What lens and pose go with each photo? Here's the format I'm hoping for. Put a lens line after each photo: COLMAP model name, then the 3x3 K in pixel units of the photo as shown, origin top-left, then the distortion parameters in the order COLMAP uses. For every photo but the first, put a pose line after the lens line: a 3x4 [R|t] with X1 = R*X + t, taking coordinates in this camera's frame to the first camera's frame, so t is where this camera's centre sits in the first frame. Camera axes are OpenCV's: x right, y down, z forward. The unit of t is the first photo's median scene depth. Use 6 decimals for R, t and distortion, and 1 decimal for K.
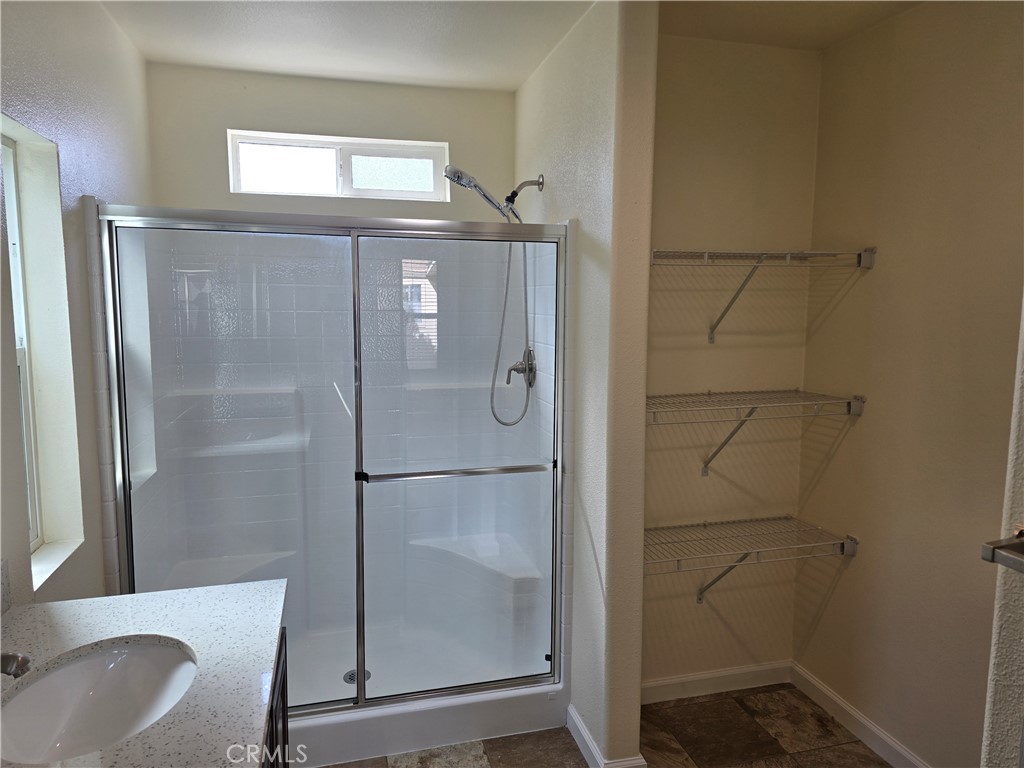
lens RADIAL K [[680.9, 0, 516.8], [0, 680.9, 377.3], [0, 0, 1]] dist [0.056941, -0.055562]
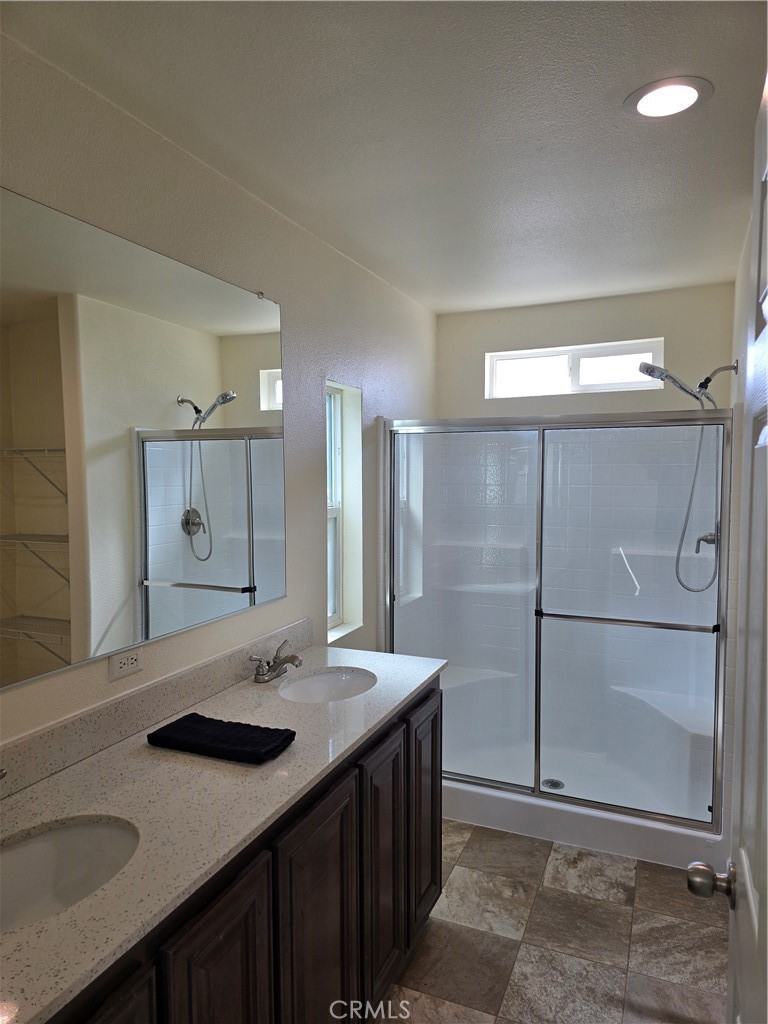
lens RADIAL K [[680.9, 0, 380.8], [0, 680.9, 516.7], [0, 0, 1]] dist [0.056941, -0.055562]
pose [[0.785188, 0.031107, -0.618475, 0.273699], [-0.060718, 0.997792, -0.026900, 0.012412], [0.616273, 0.058674, 0.785344, -0.178087]]
